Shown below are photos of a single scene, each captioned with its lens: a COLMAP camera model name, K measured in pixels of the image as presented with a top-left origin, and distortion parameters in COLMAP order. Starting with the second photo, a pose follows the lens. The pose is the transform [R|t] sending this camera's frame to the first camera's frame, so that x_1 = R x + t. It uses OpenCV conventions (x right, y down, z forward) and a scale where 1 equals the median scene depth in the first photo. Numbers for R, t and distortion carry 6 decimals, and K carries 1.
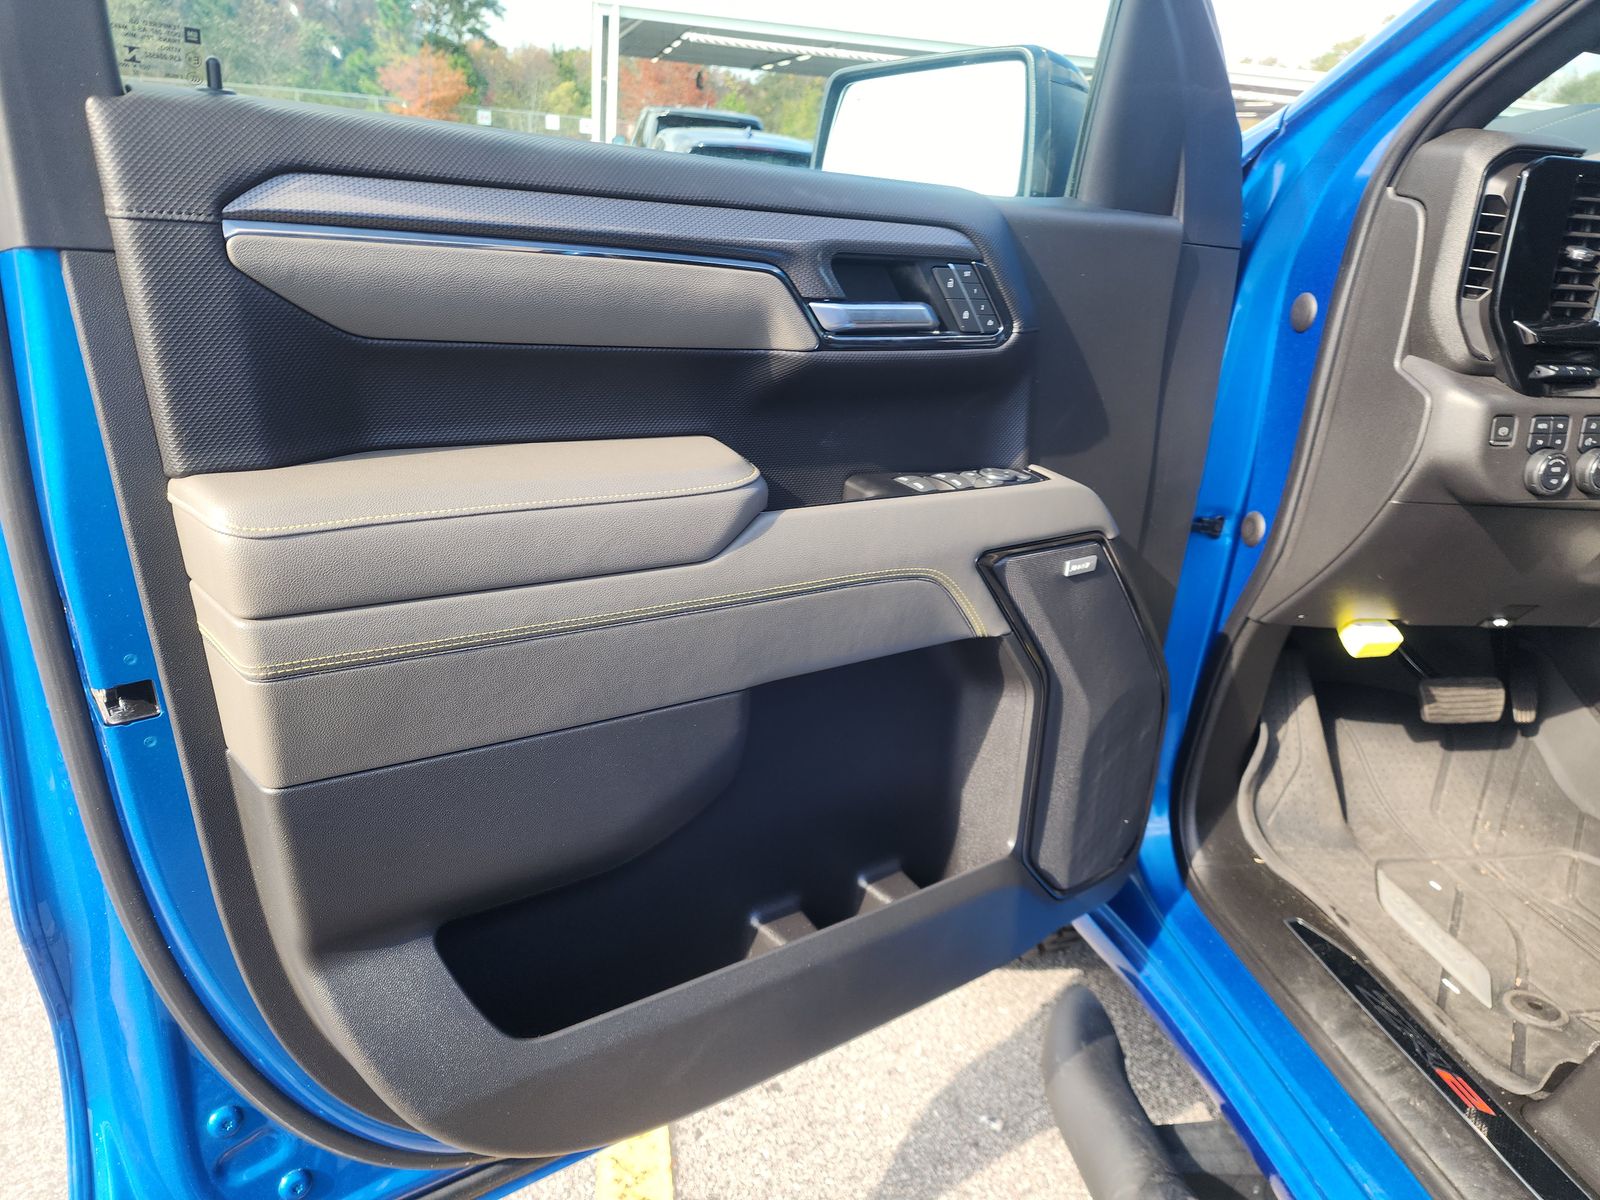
lens RADIAL K [[1062.5, 0, 800.0], [0, 1062.5, 600.0], [0, 0, 1]] dist [0.008658, -0.028812]
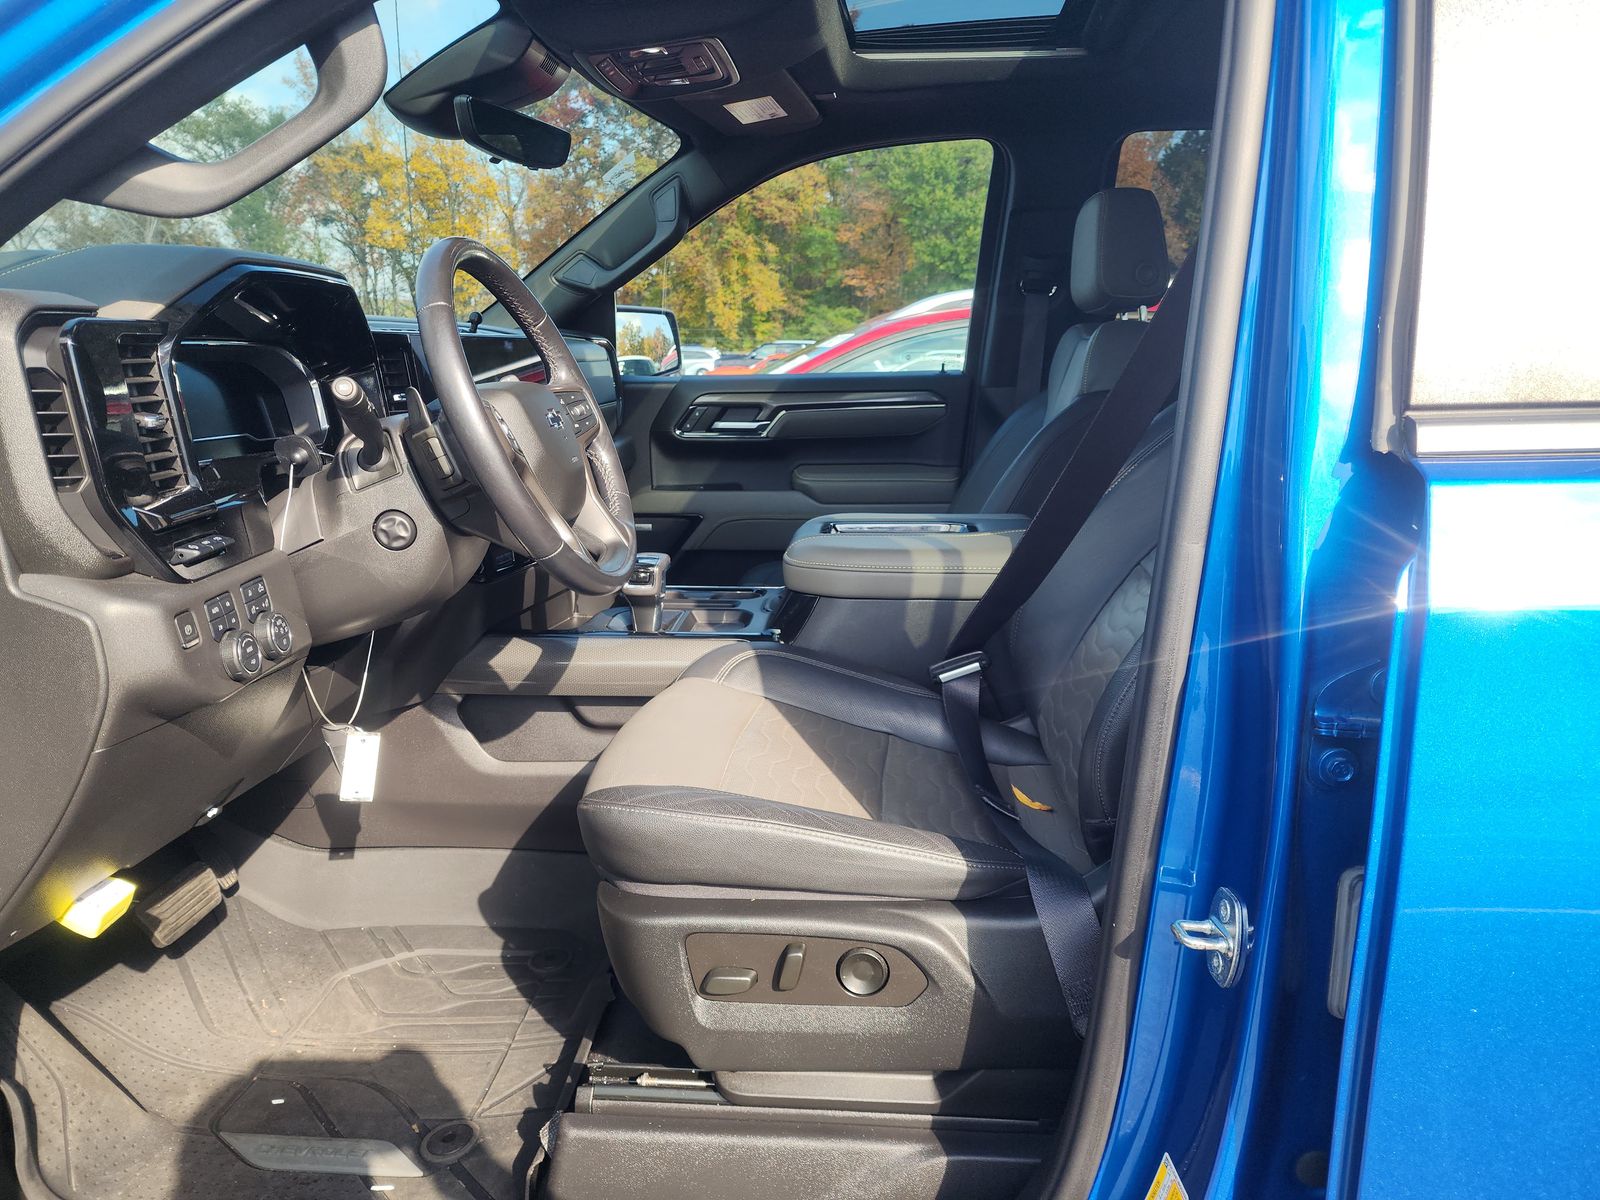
lens RADIAL K [[1062.5, 0, 800.0], [0, 1062.5, 600.0], [0, 0, 1]] dist [0.008658, -0.028812]
pose [[0.215655, -0.276859, 0.936398, -0.026999], [0.369035, 0.910950, 0.184345, -0.147349], [-0.904050, 0.305809, 0.298622, 0.270238]]
